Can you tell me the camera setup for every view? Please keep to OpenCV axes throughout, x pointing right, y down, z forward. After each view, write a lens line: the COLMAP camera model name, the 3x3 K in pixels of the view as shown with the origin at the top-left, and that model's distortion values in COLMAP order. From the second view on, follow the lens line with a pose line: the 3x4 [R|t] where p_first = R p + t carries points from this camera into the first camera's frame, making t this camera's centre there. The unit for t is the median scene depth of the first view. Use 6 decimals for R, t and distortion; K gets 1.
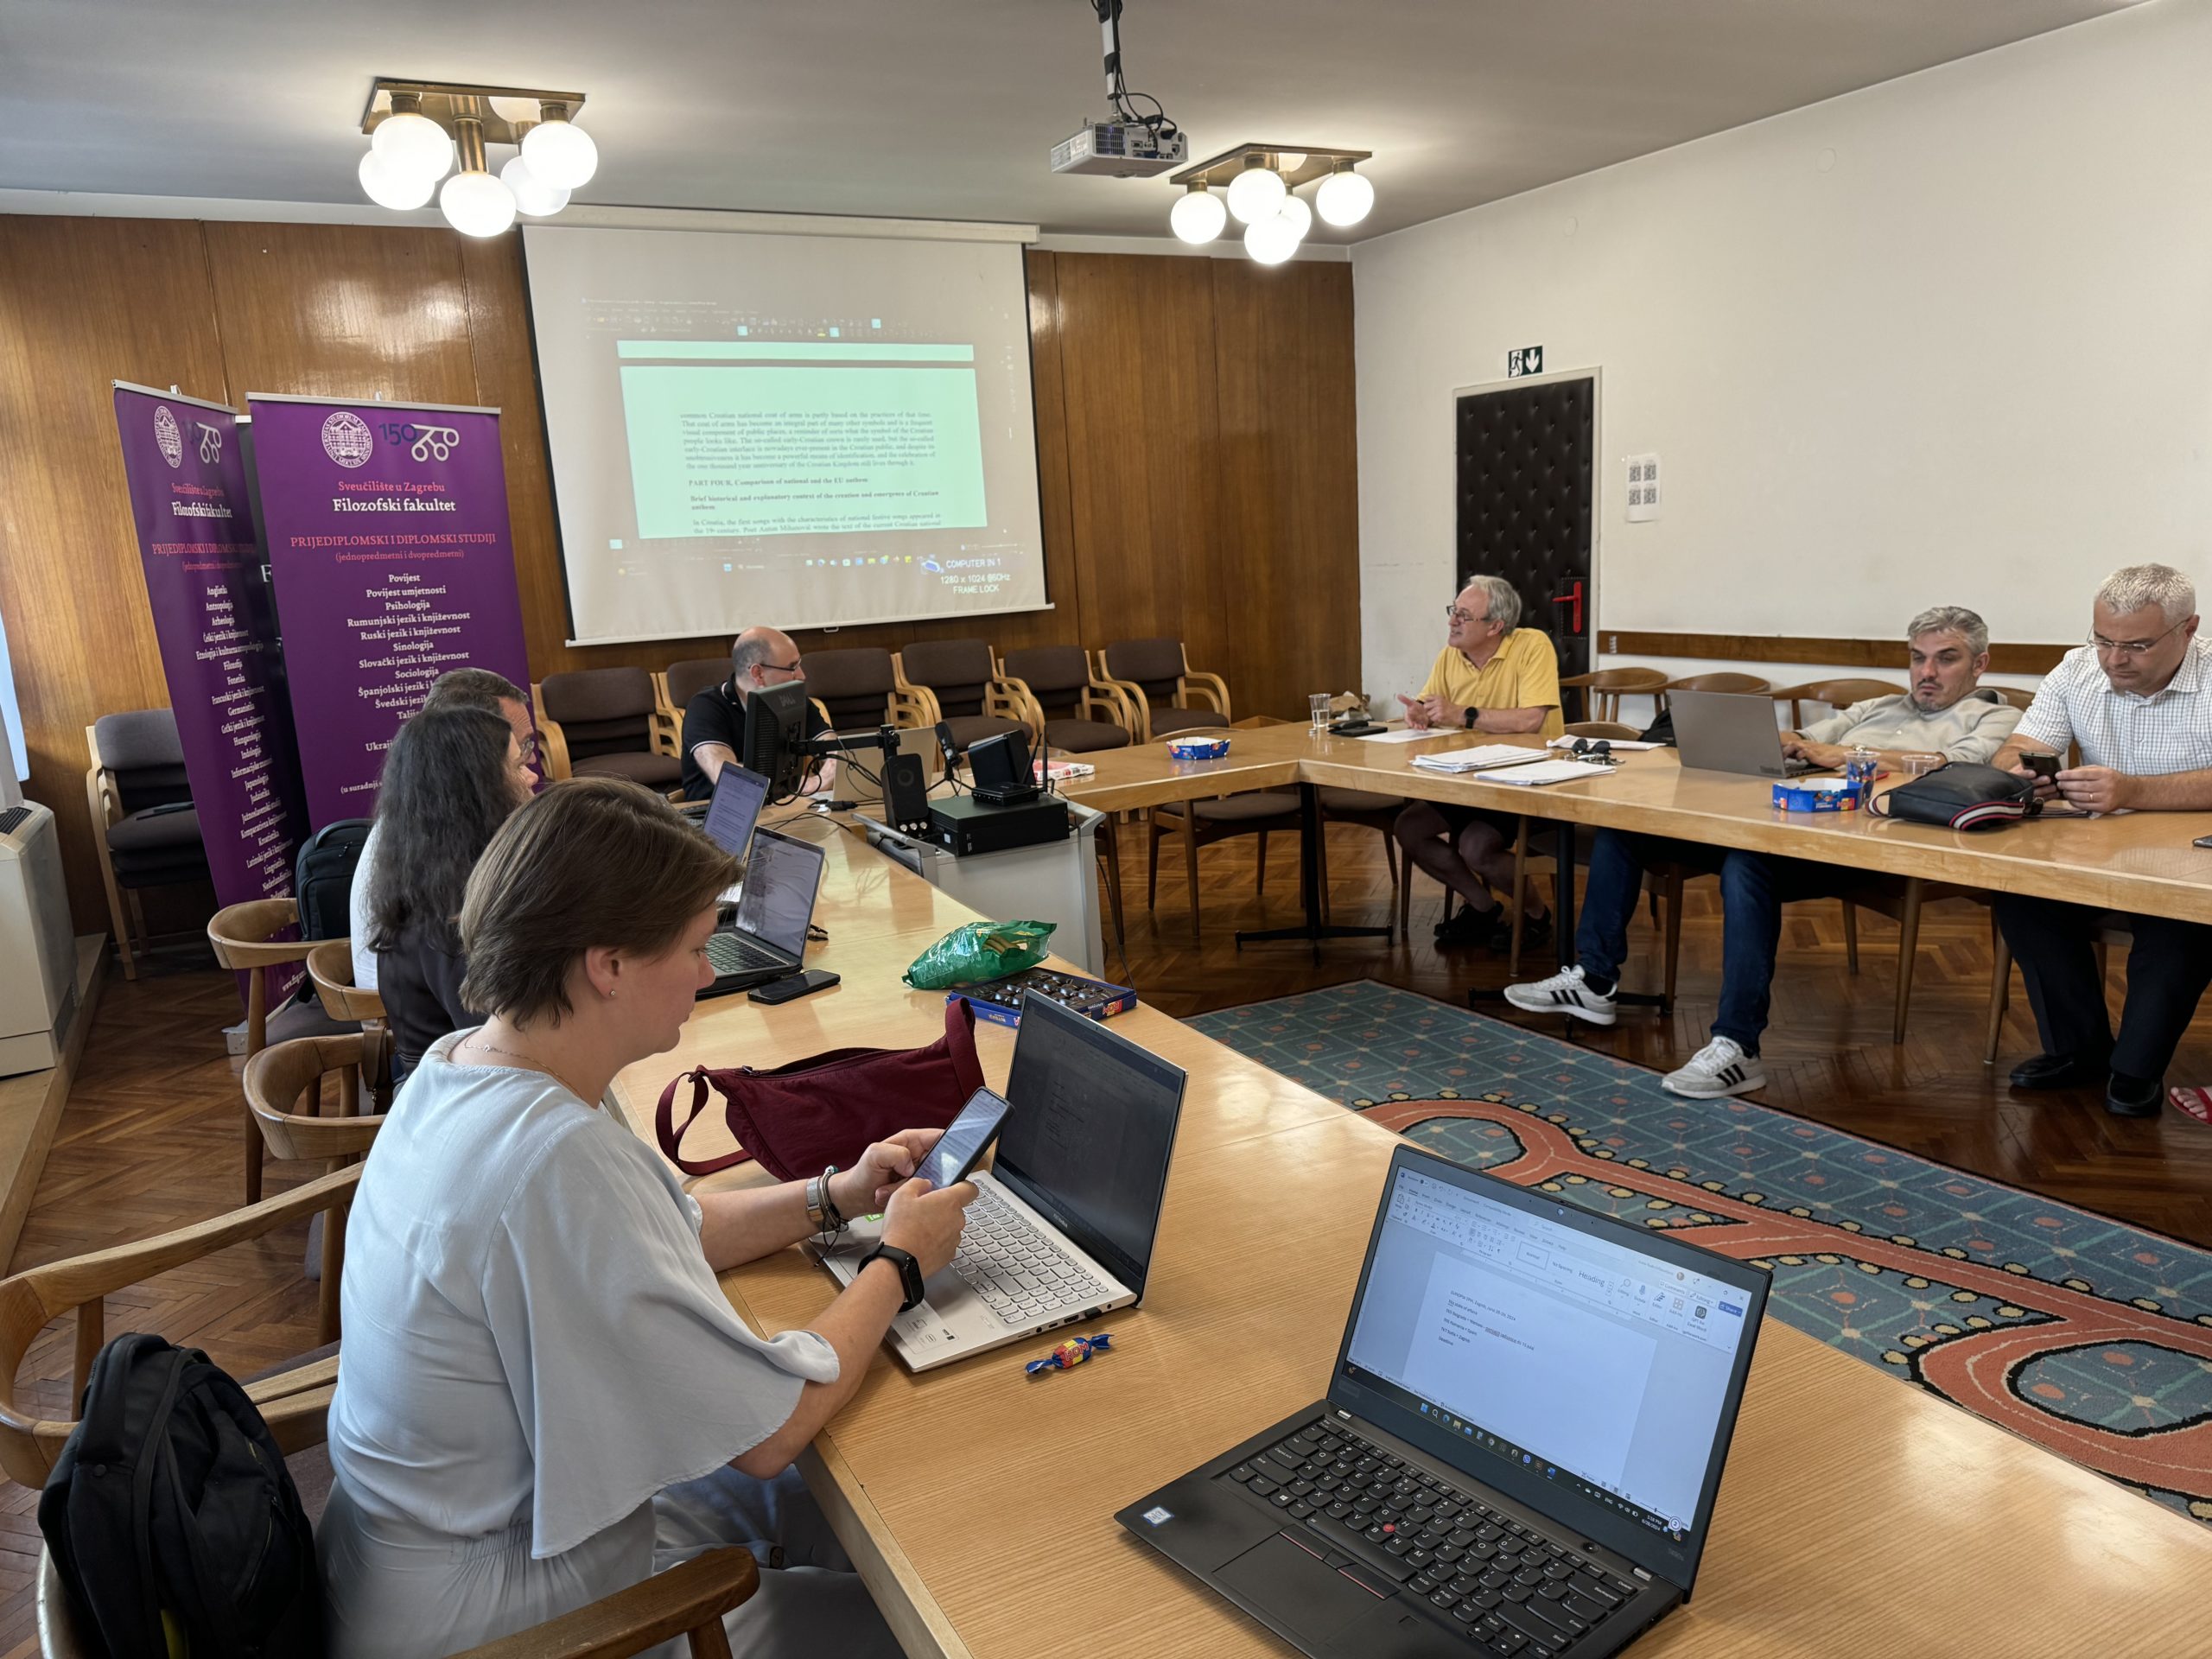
lens RADIAL K [[1555.9, 0, 1098.4], [0, 1555.9, 828.0], [0, 0, 1]] dist [0.187838, -0.382171]
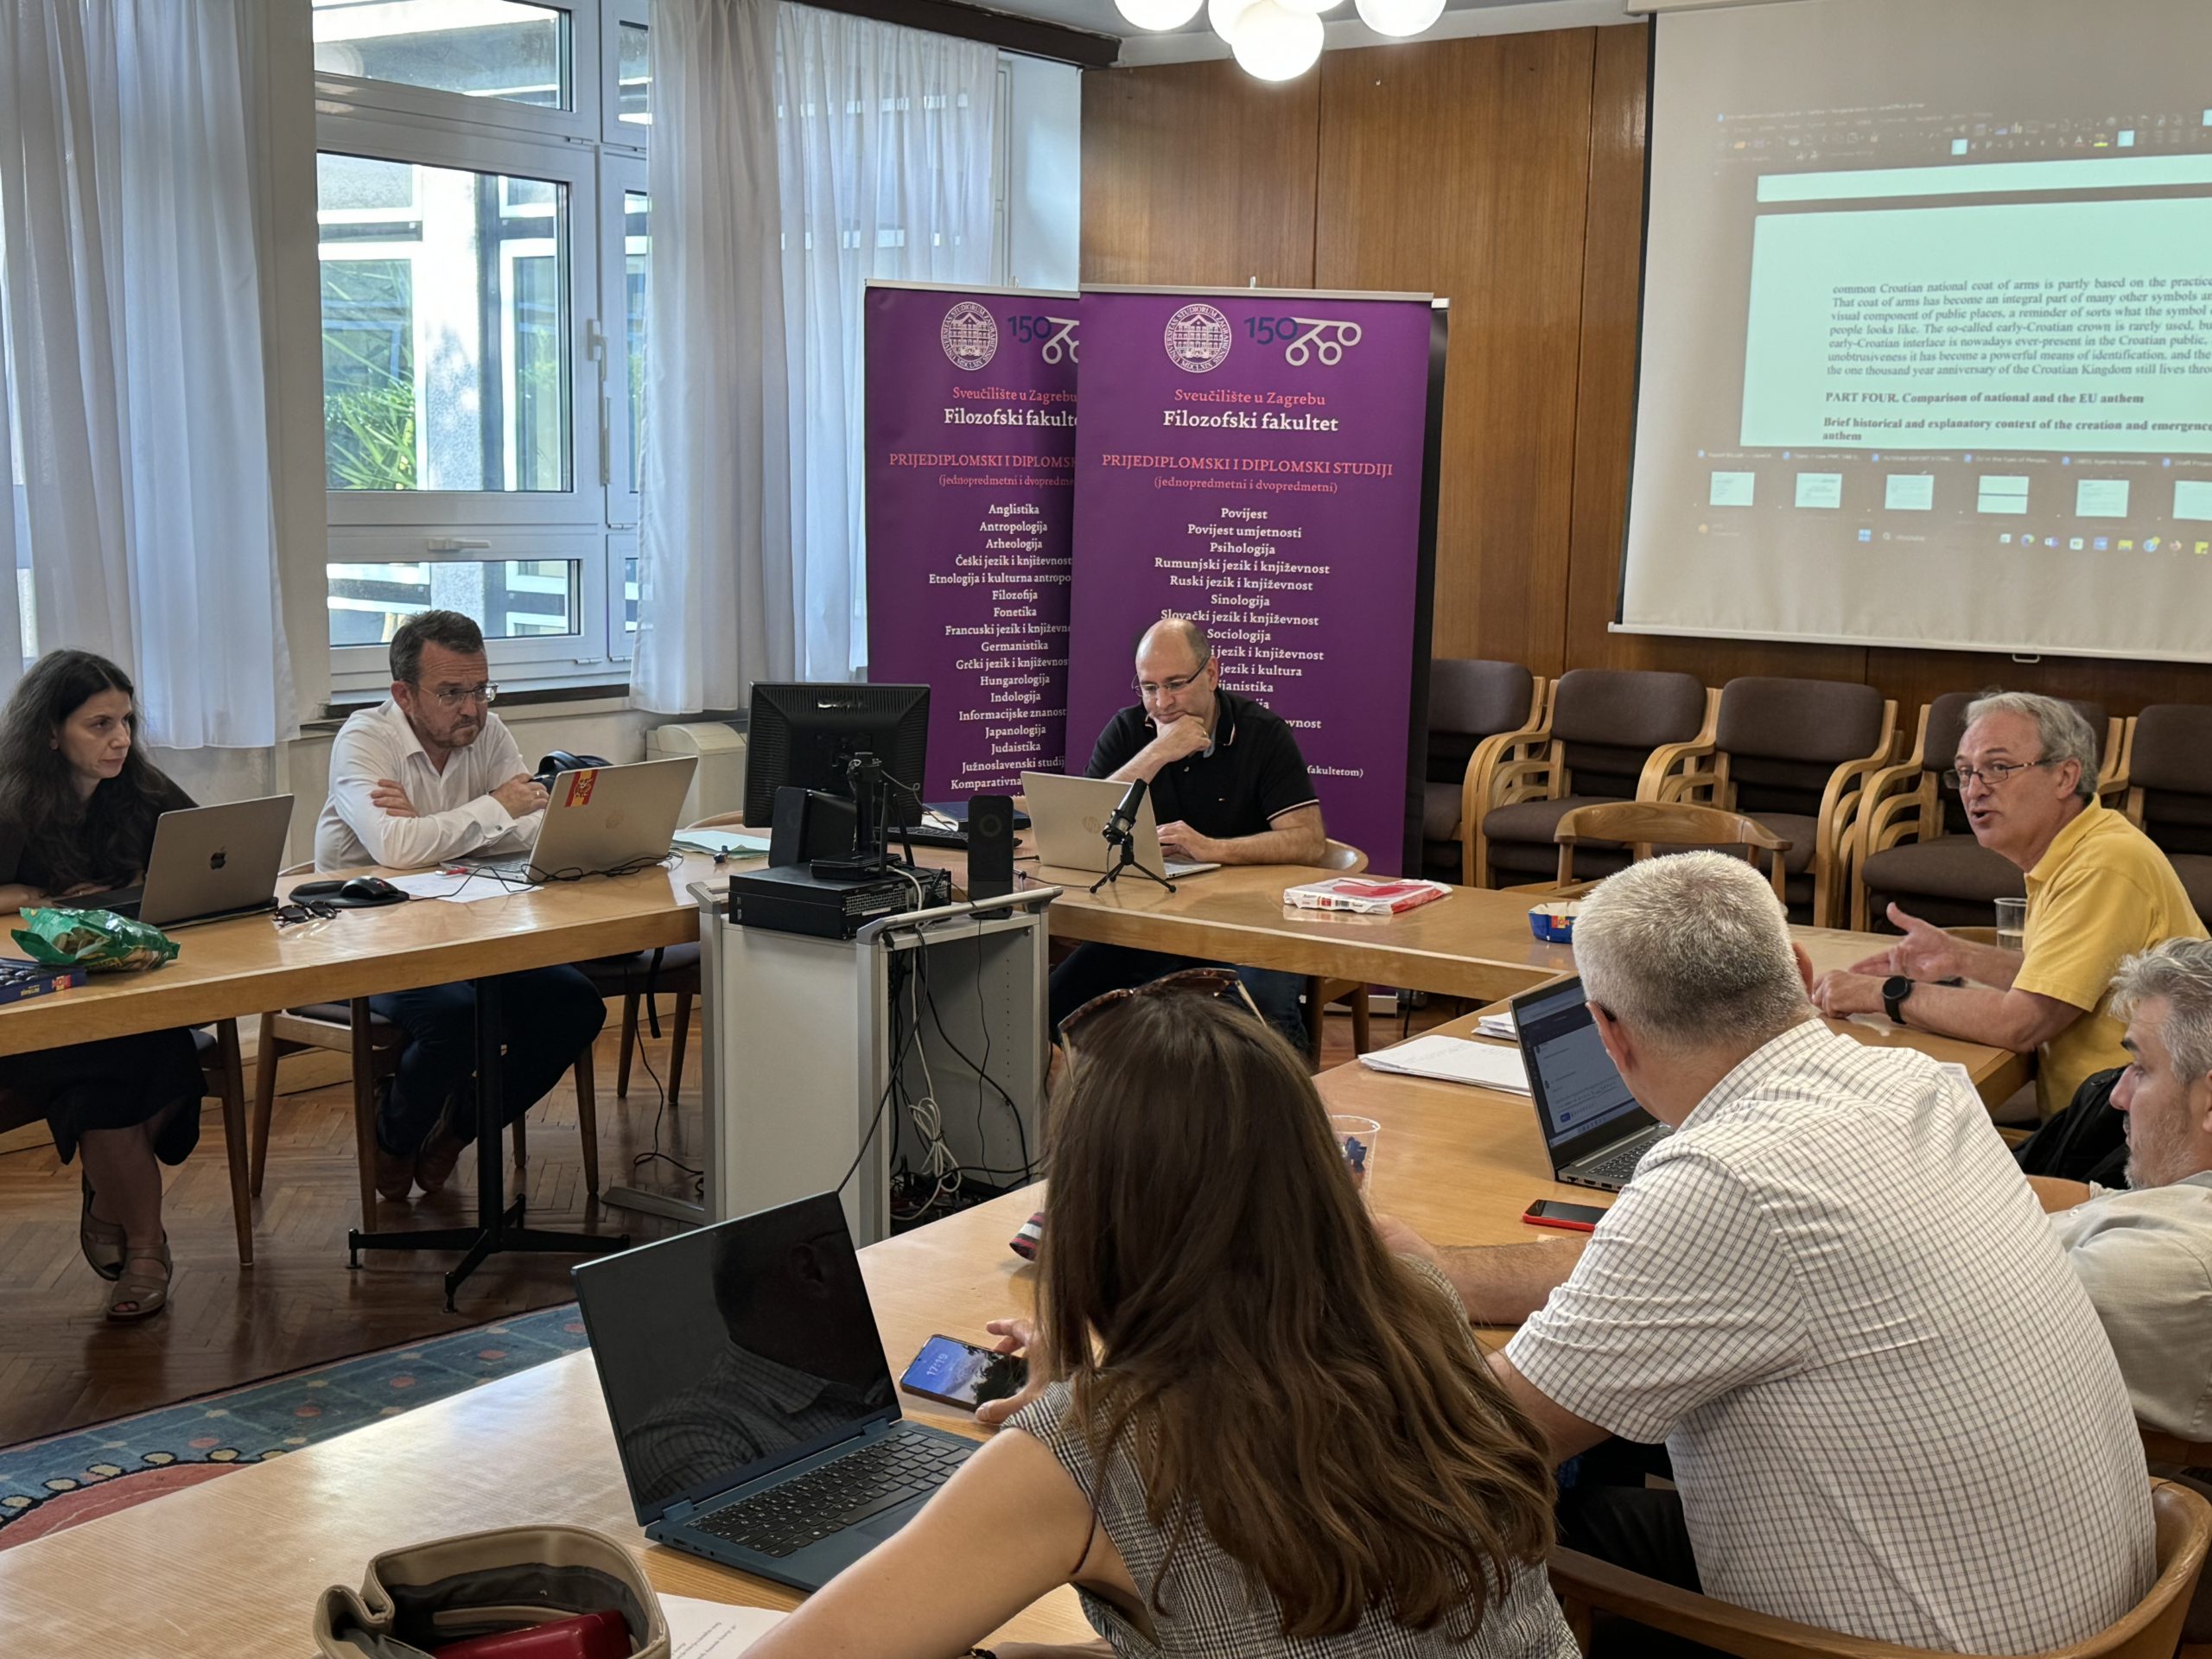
lens RADIAL K [[2768.7, 0, 1111.7], [0, 2768.7, 824.0], [0, 0, 1]] dist [0.221662, -0.501671]
pose [[0.434140, 0.185872, -0.881461, 0.649909], [-0.210877, 0.972264, 0.101158, -0.112483], [0.875816, 0.141963, 0.461295, 0.282075]]
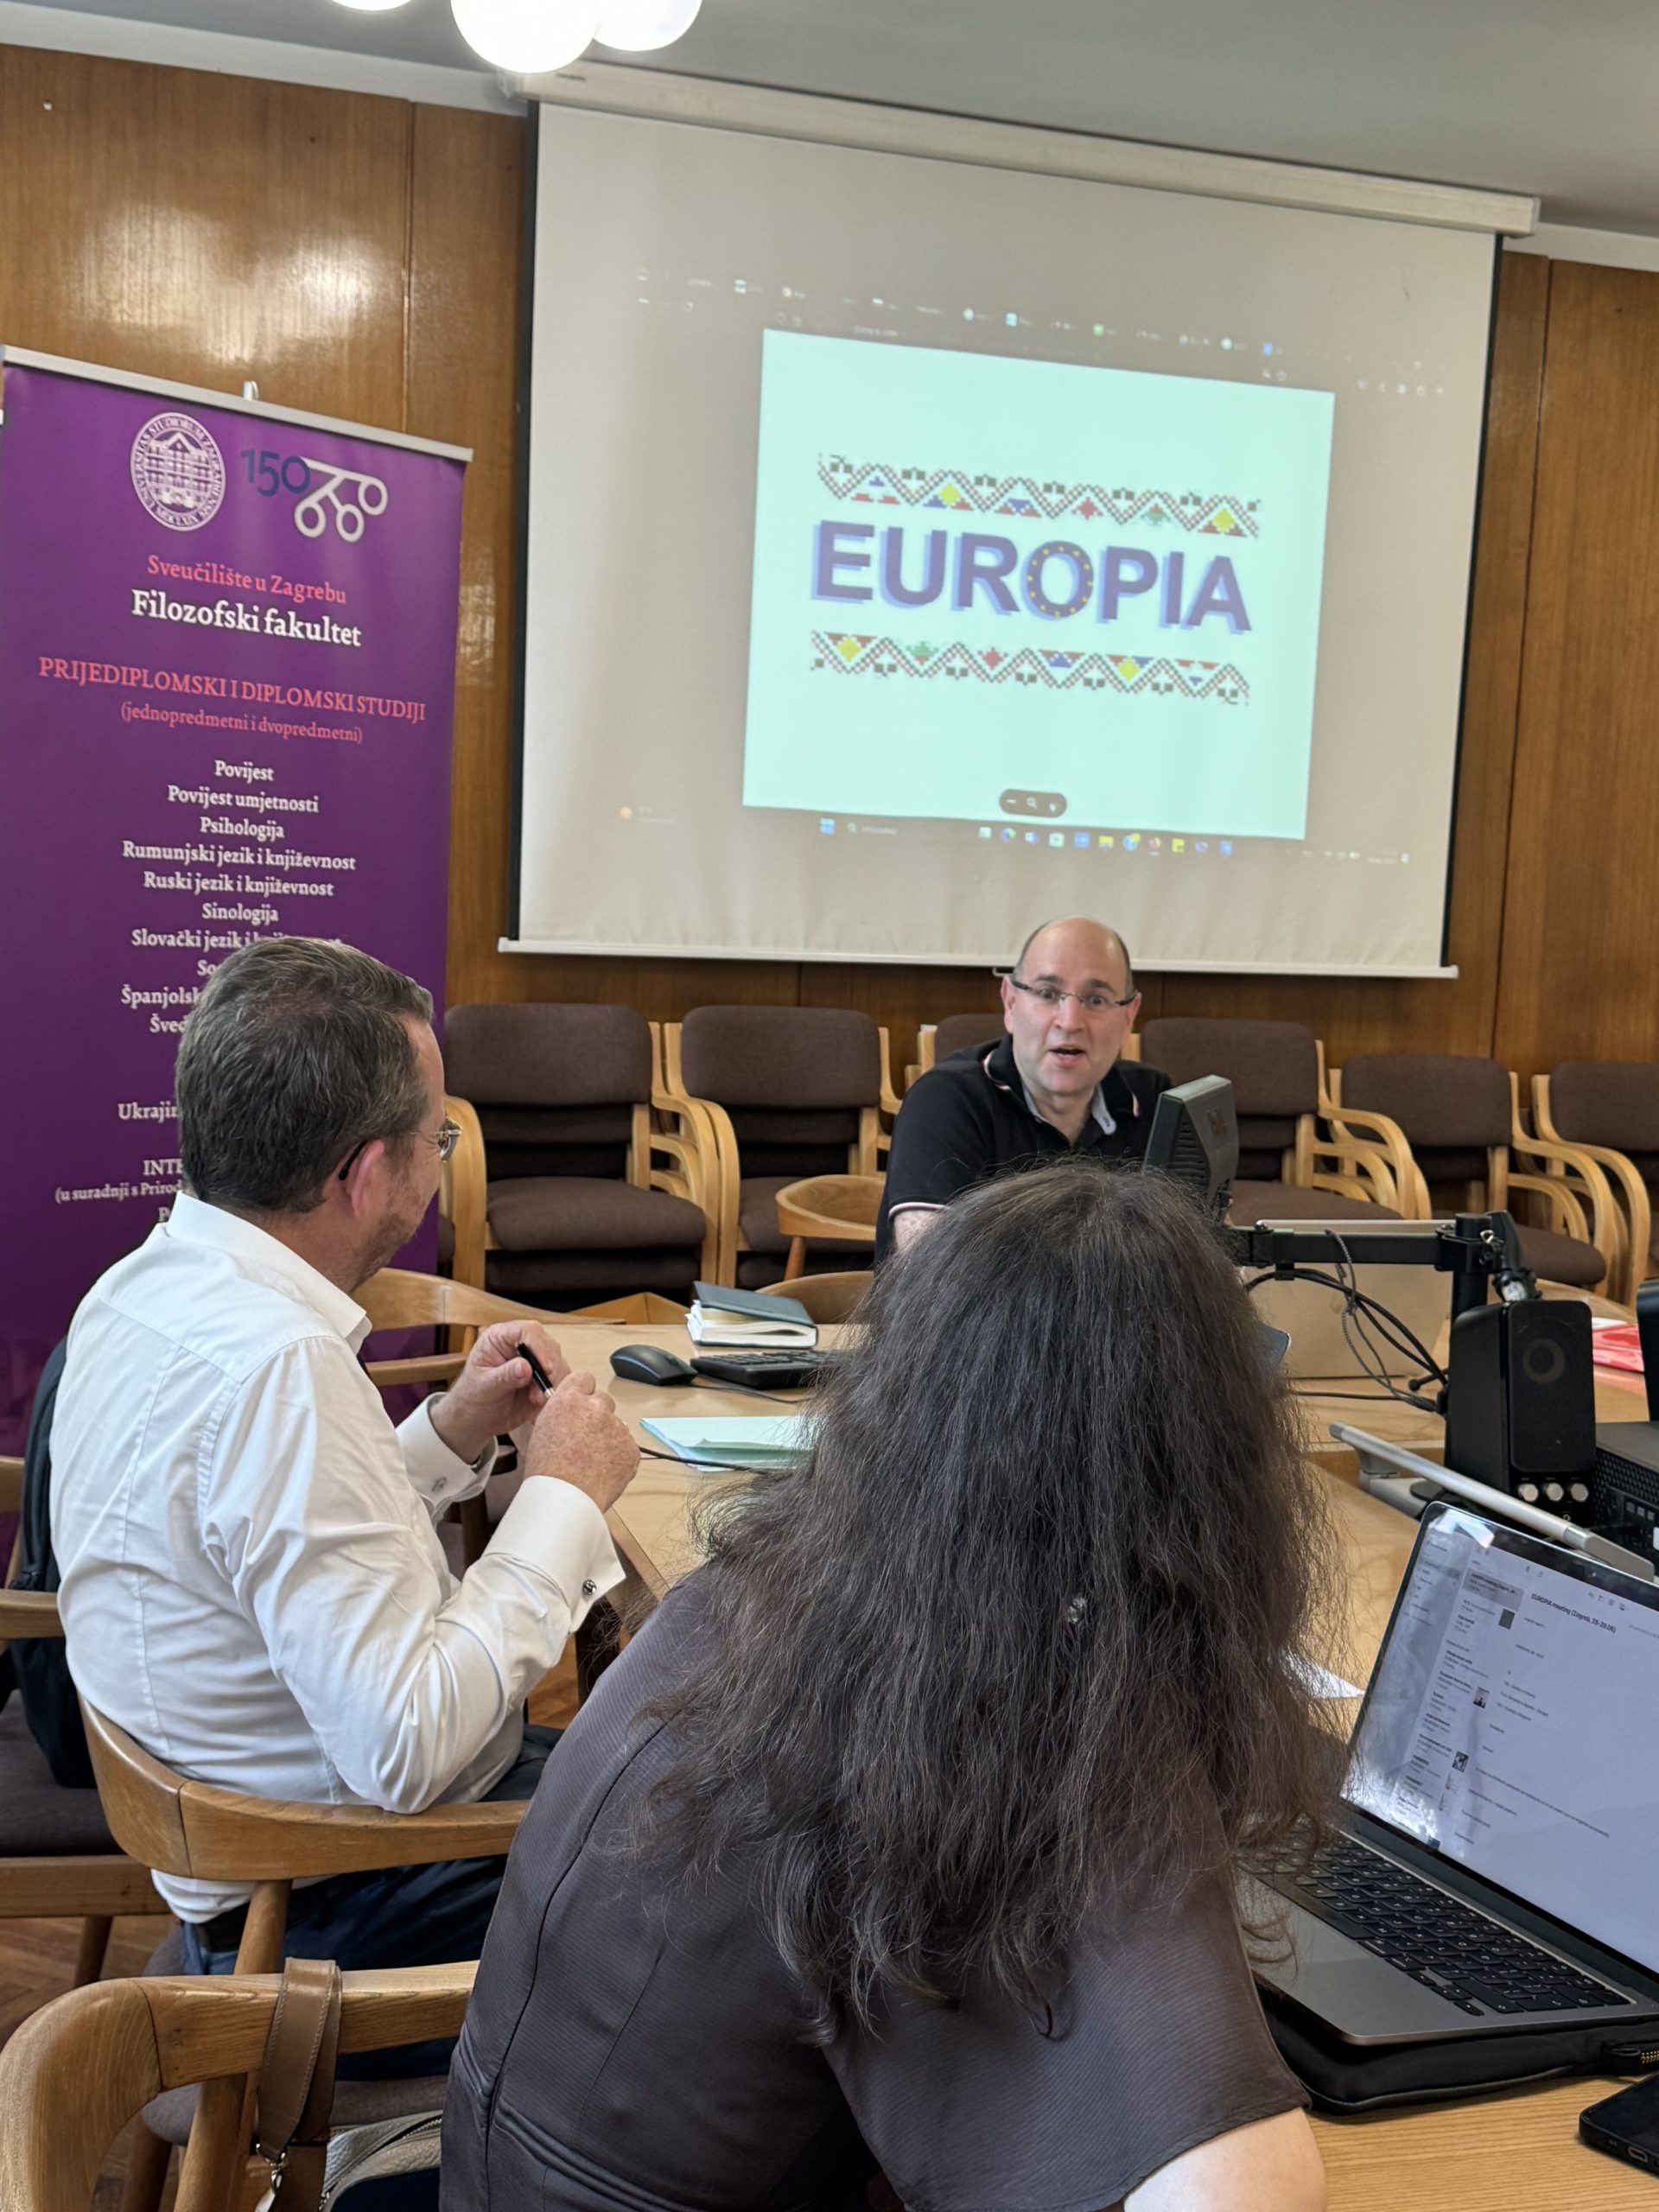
lens RADIAL K [[2768.7, 0, 829.5], [0, 2768.7, 1106.0], [0, 0, 1]] dist [0.221662, -0.501671]
pose [[0.984971, 0.116771, -0.127263, -0.121938], [-0.127857, 0.988338, -0.082713, -0.008909], [0.116121, 0.097741, 0.988414, 0.168119]]
